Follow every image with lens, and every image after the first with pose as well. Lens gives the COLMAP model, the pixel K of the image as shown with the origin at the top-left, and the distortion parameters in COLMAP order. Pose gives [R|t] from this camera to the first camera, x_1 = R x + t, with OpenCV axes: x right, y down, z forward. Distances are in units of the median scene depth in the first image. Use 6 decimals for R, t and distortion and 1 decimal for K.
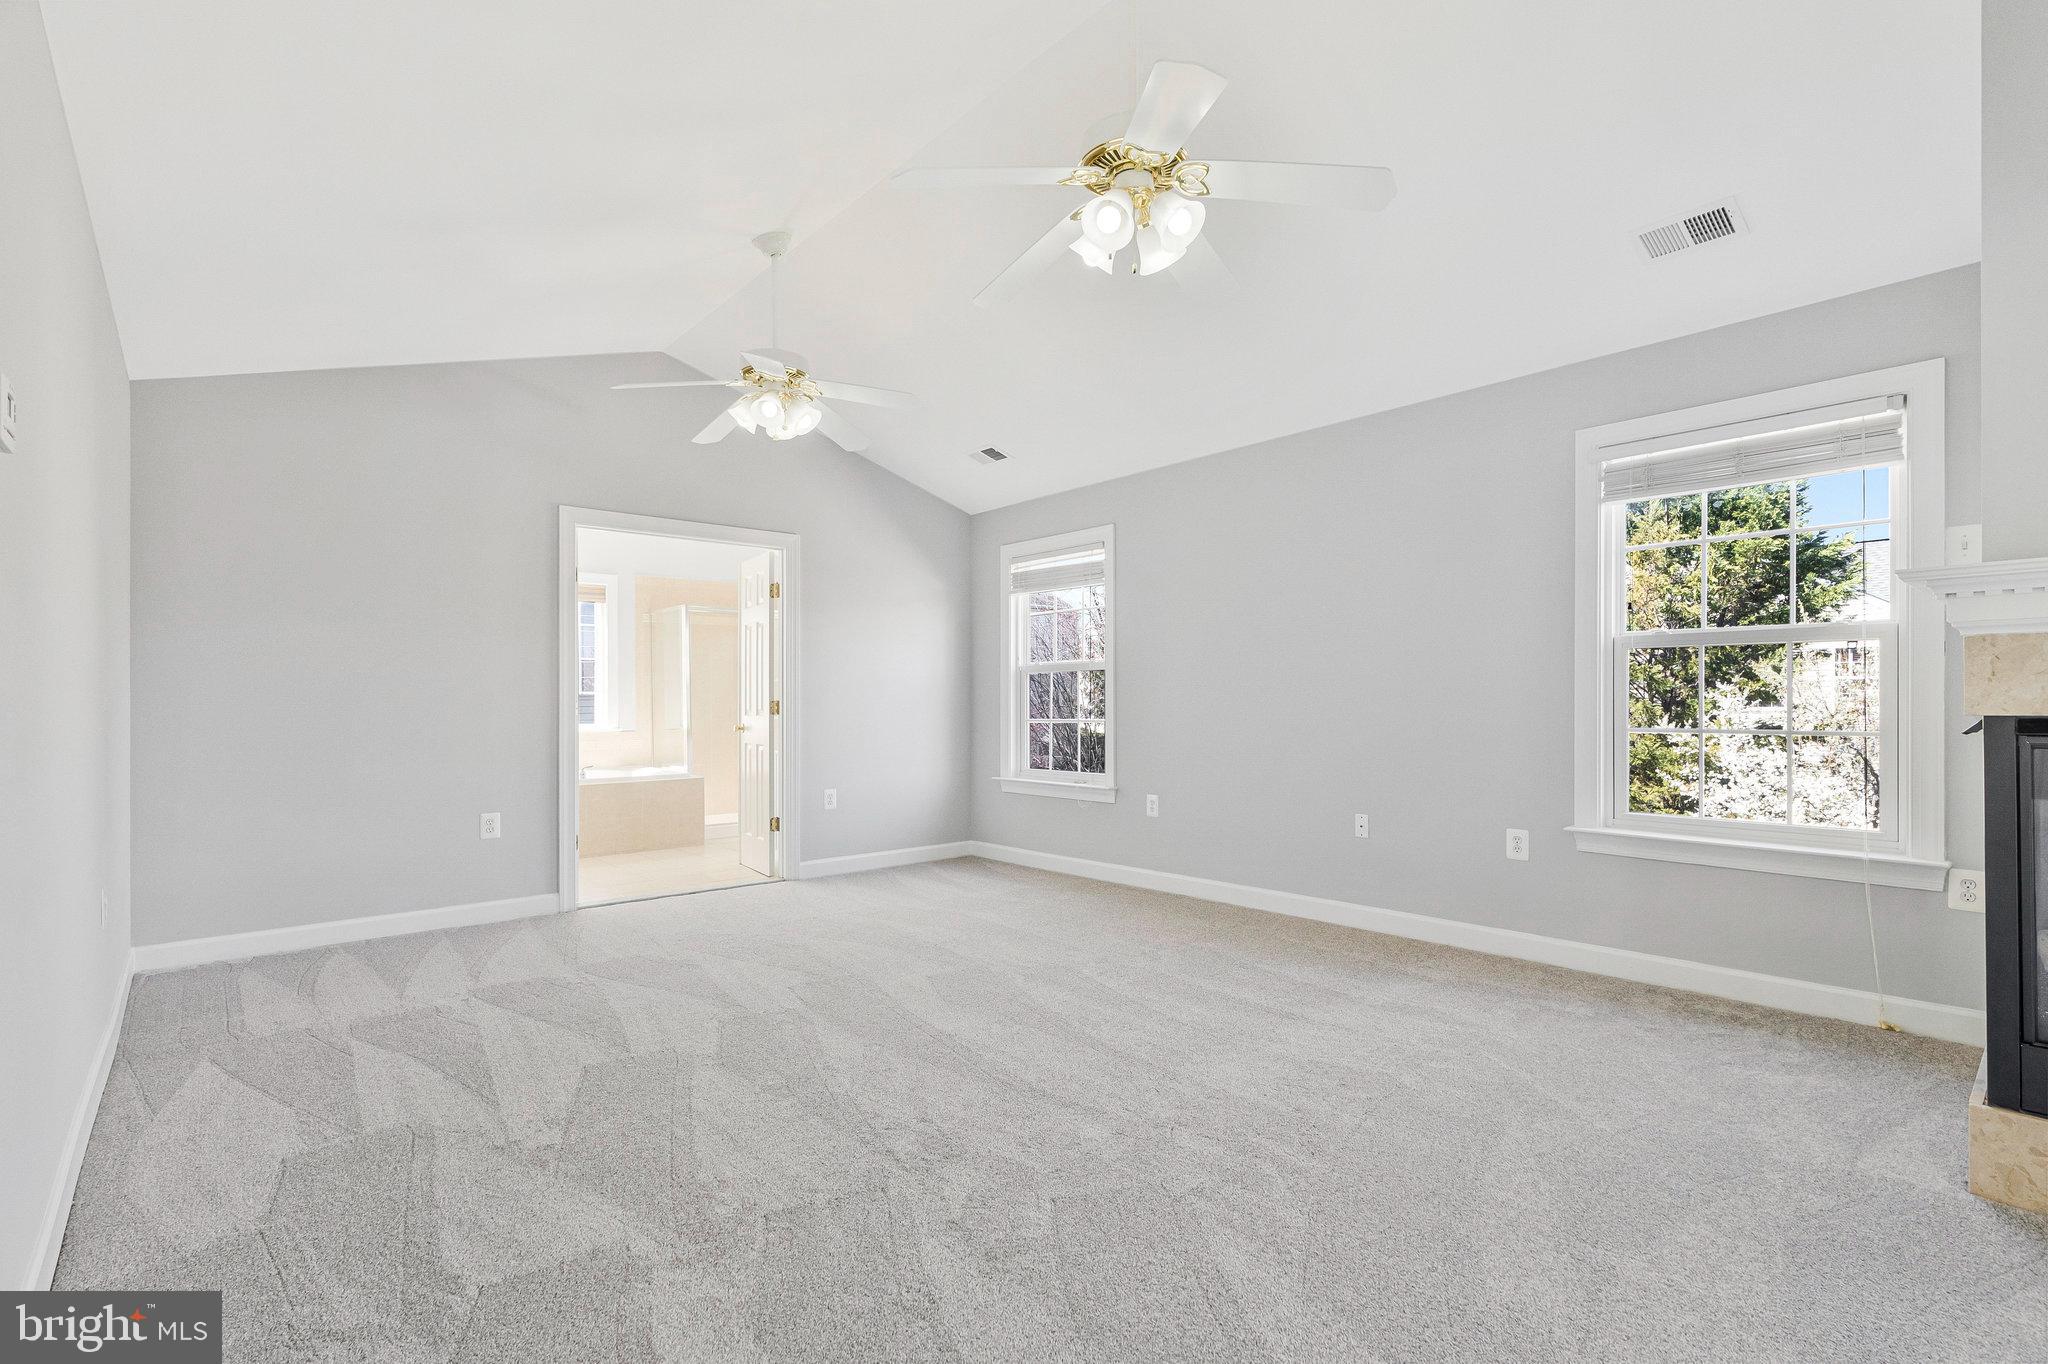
lens RADIAL K [[933.4, 0, 1023.3], [0, 933.4, 693.0], [0, 0, 1]] dist [-0.009910, 0.000332]
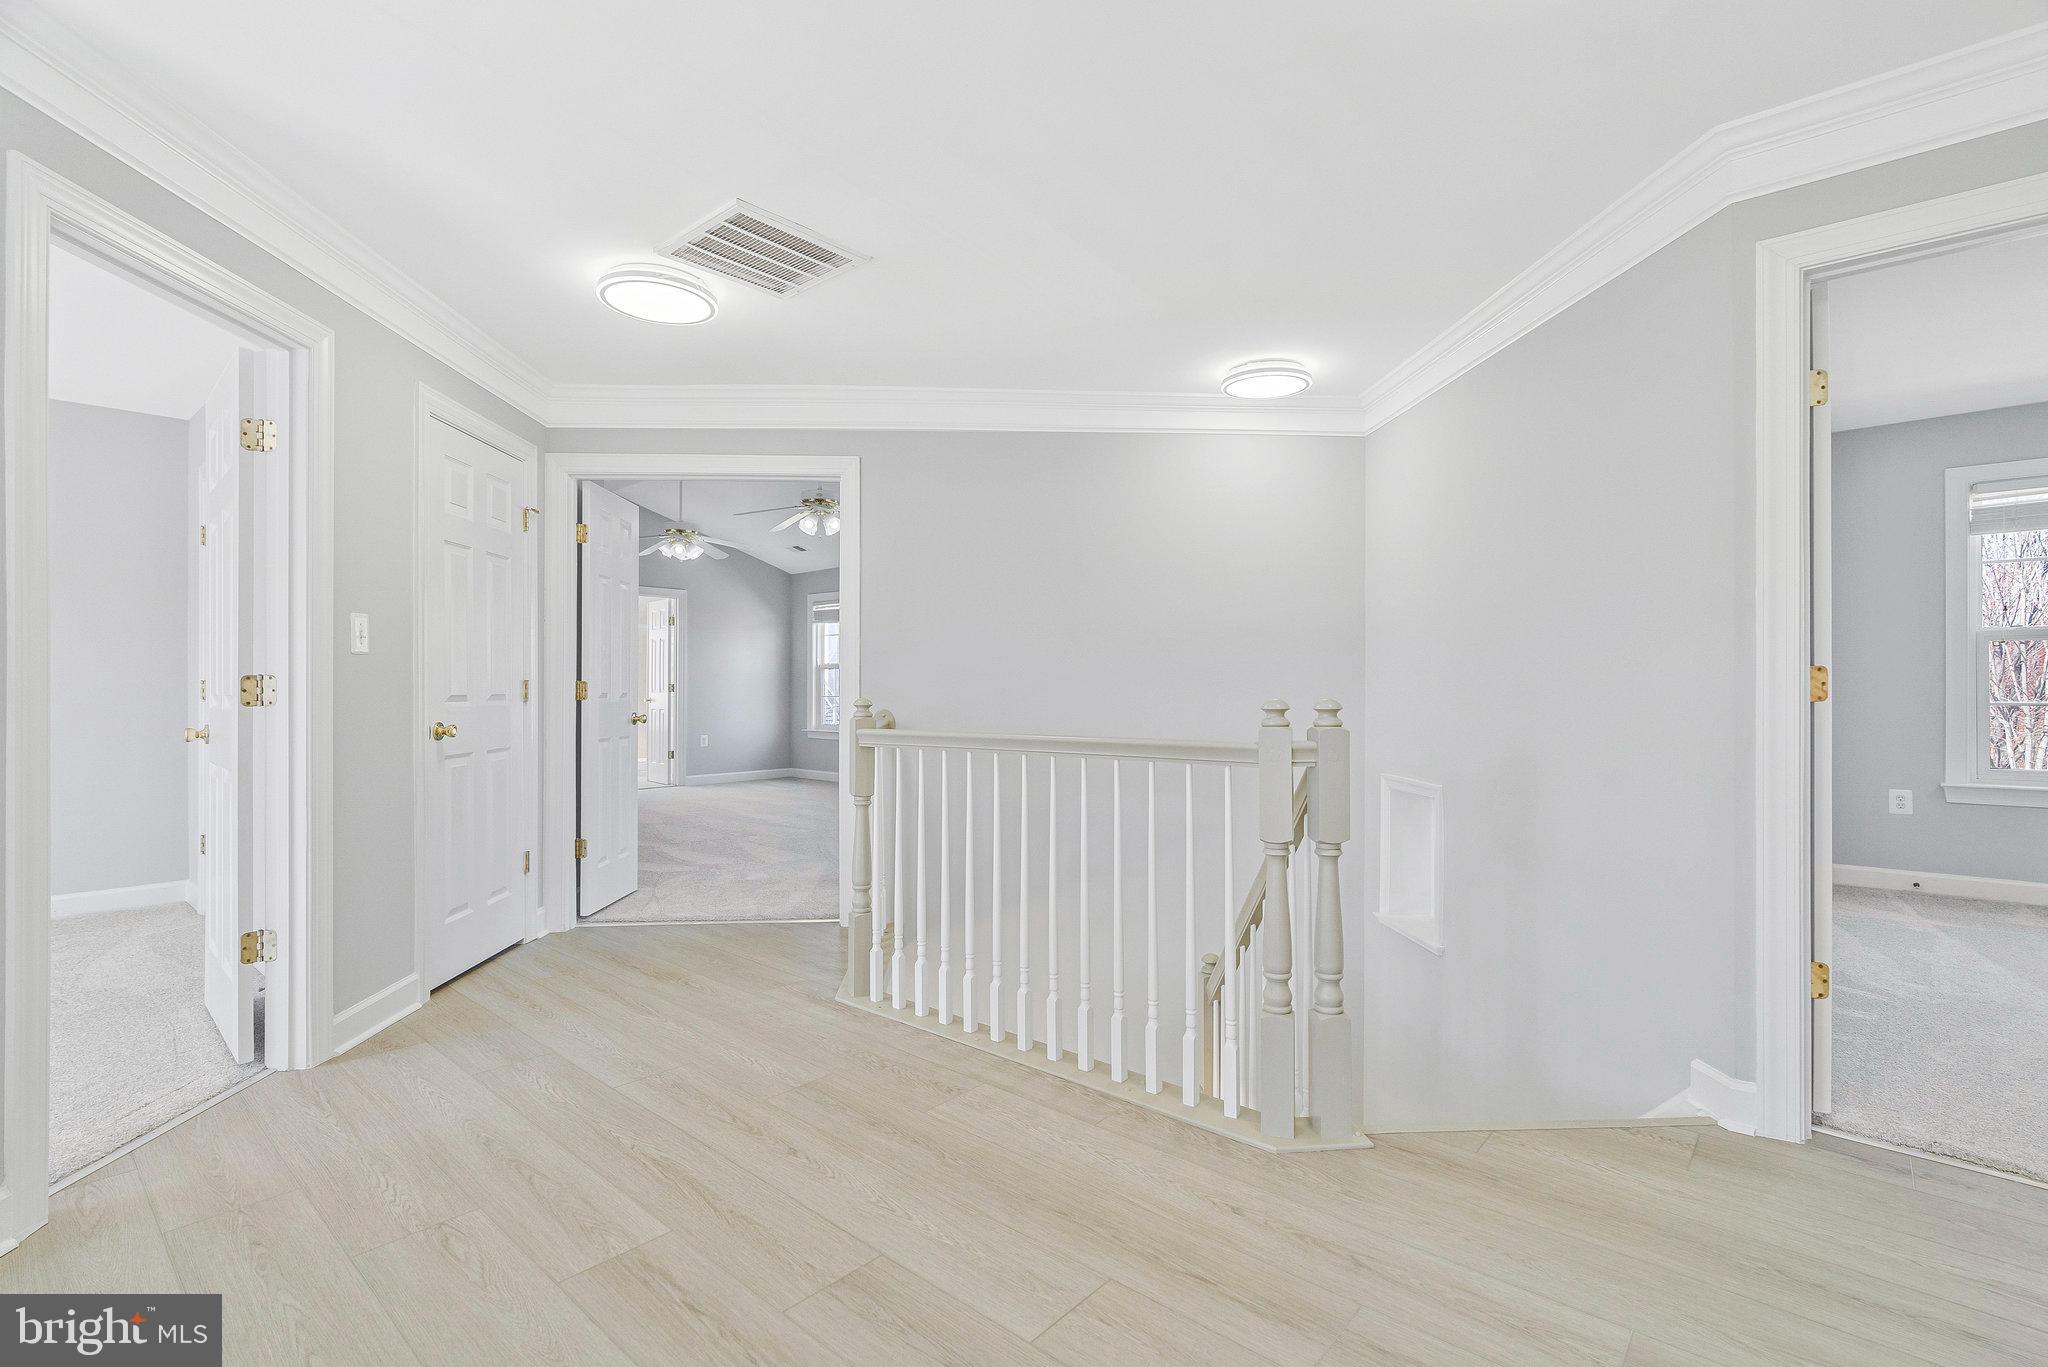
lens RADIAL K [[943.8, 0, 1034.7], [0, 943.8, 688.6], [0, 0, 1]] dist [-0.003935, -0.000009]
pose [[0.989702, 0.005887, 0.143024, 0.150941], [-0.007400, 0.999922, 0.010052, -0.005742], [-0.142954, -0.011007, 0.989668, -0.829707]]
